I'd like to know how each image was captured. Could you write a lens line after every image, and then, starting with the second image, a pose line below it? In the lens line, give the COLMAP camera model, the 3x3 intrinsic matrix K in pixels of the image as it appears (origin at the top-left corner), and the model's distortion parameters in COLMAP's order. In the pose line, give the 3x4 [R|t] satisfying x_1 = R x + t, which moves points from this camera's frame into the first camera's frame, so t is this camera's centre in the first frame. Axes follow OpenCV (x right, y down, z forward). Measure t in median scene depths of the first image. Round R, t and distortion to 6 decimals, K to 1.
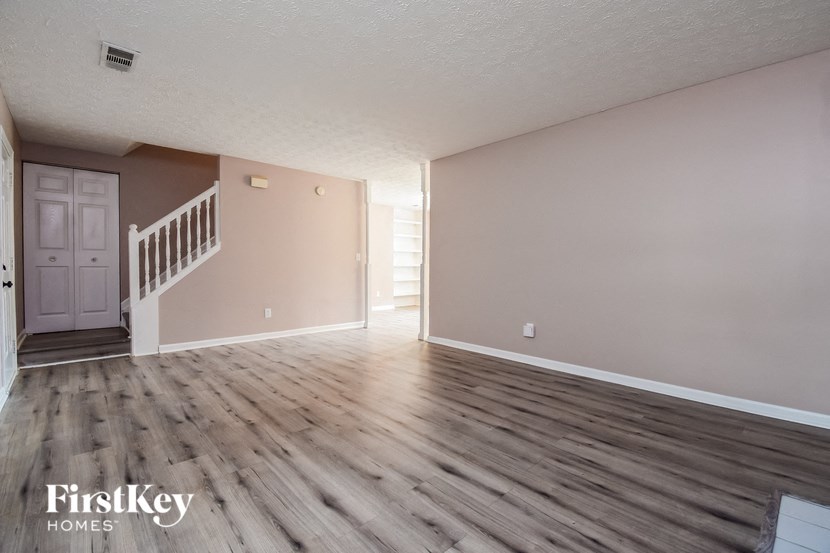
lens RADIAL K [[372.2, 0, 416.5], [0, 372.2, 272.9], [0, 0, 1]] dist [0.003616, -0.002430]
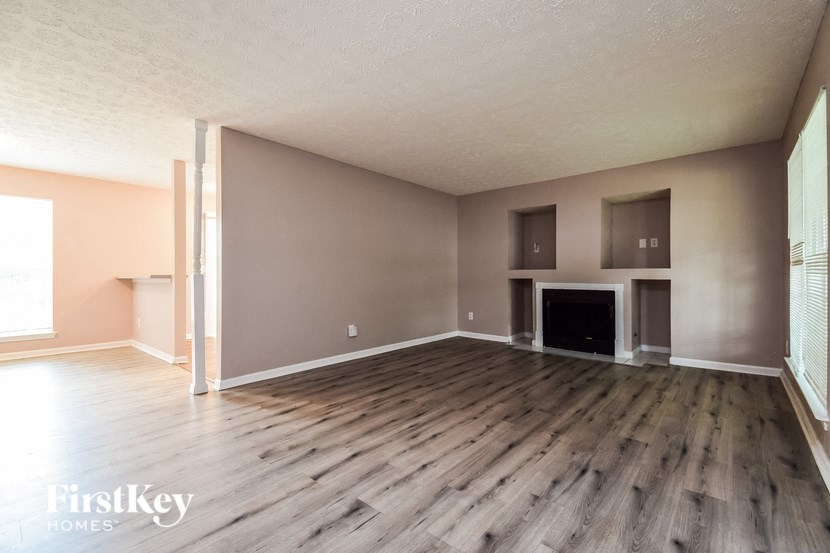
lens RADIAL K [[372.2, 0, 416.0], [0, 372.2, 273.8], [0, 0, 1]] dist [0.003616, -0.002430]
pose [[-0.113615, -0.002257, 0.993522, -1.278366], [0.032178, 0.999464, 0.005950, -0.035562], [-0.993004, 0.032645, -0.113482, 1.353914]]
